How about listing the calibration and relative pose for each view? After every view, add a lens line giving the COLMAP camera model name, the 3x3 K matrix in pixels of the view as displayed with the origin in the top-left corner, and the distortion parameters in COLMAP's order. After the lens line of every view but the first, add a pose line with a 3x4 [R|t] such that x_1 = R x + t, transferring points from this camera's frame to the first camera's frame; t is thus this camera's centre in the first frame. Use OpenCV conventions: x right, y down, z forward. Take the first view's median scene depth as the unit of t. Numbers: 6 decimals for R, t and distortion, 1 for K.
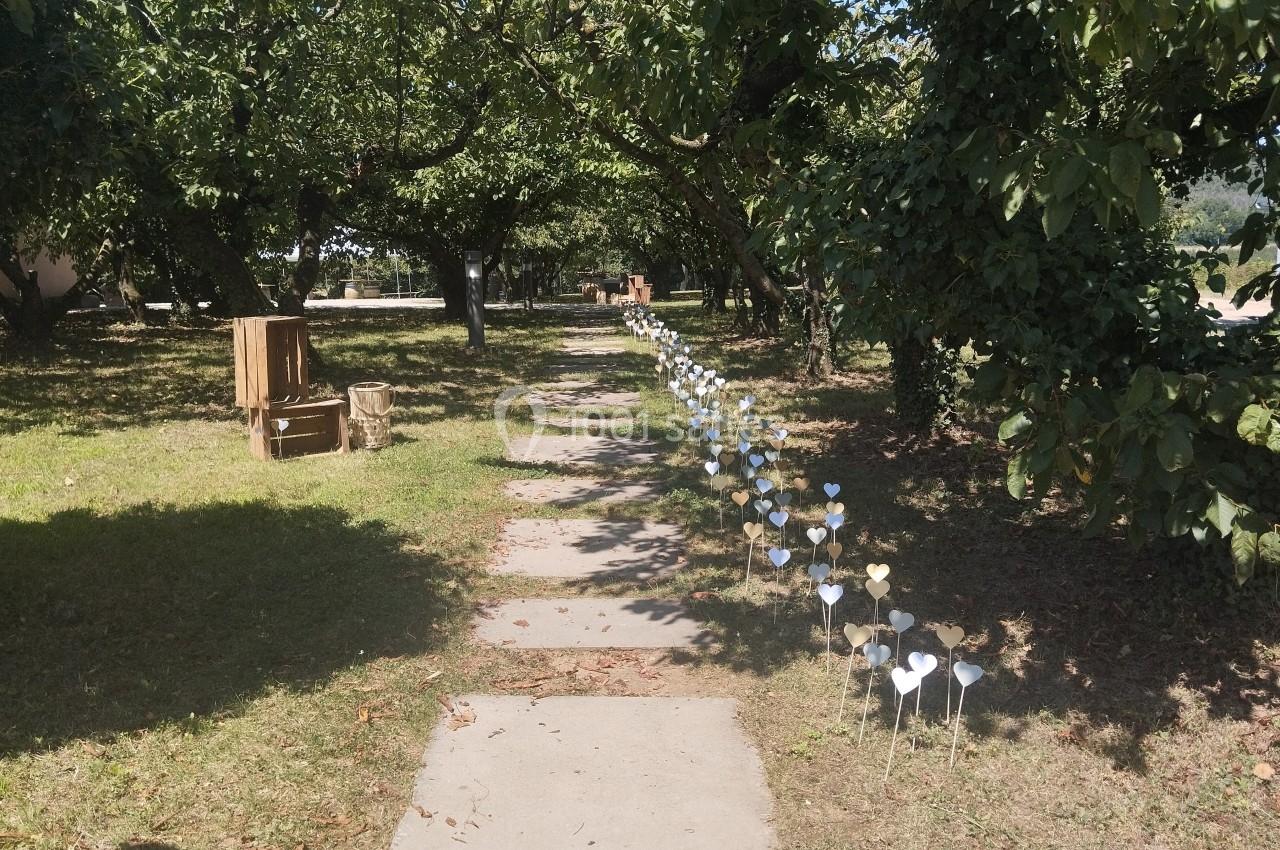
lens RADIAL K [[1022.5, 0, 640.0], [0, 1022.5, 425.0], [0, 0, 1]] dist [0.092155, -0.222570]
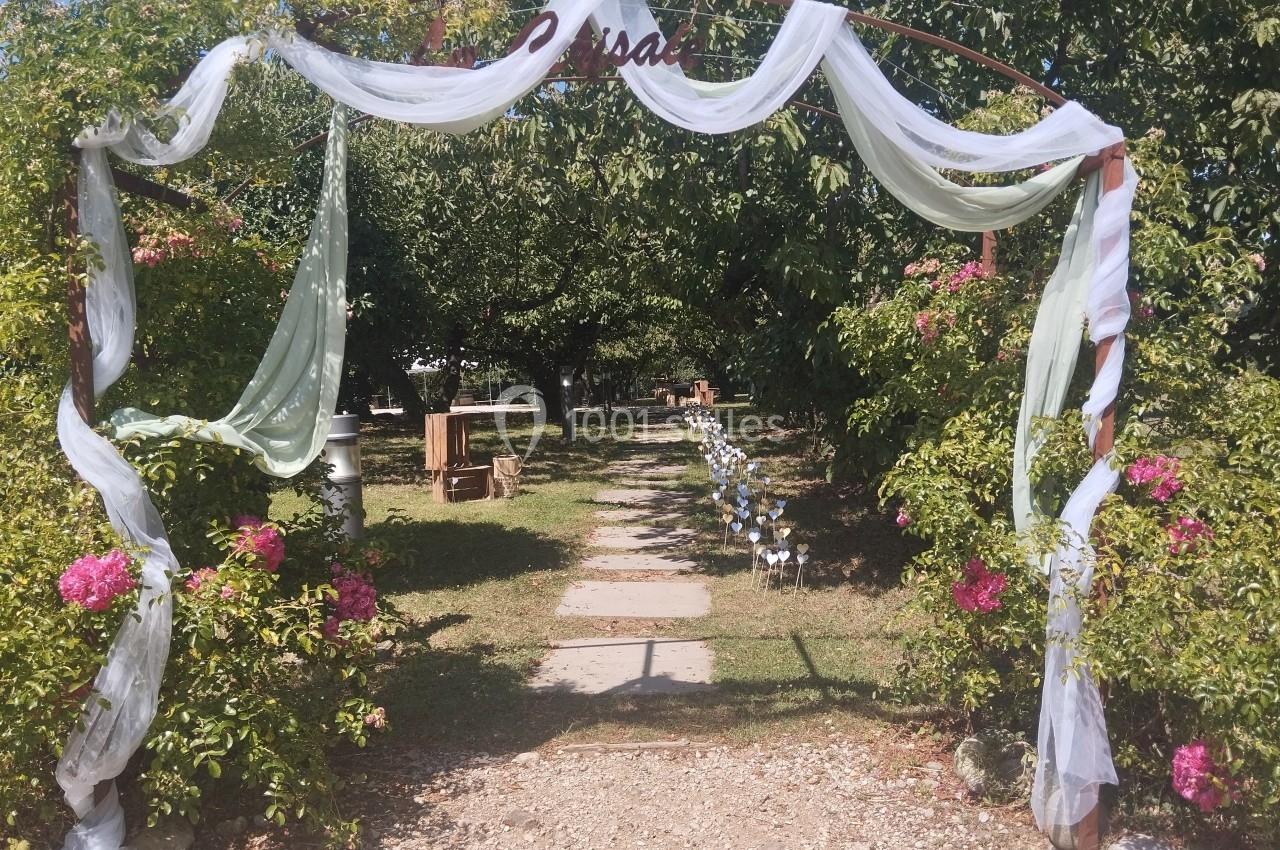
lens RADIAL K [[1022.5, 0, 640.0], [0, 1022.5, 425.0], [0, 0, 1]] dist [0.092155, -0.222570]
pose [[0.996975, -0.014891, -0.076283, 0.047407], [0.007108, 0.994831, -0.101298, 0.059961], [0.077397, 0.100450, 0.991927, -0.435704]]
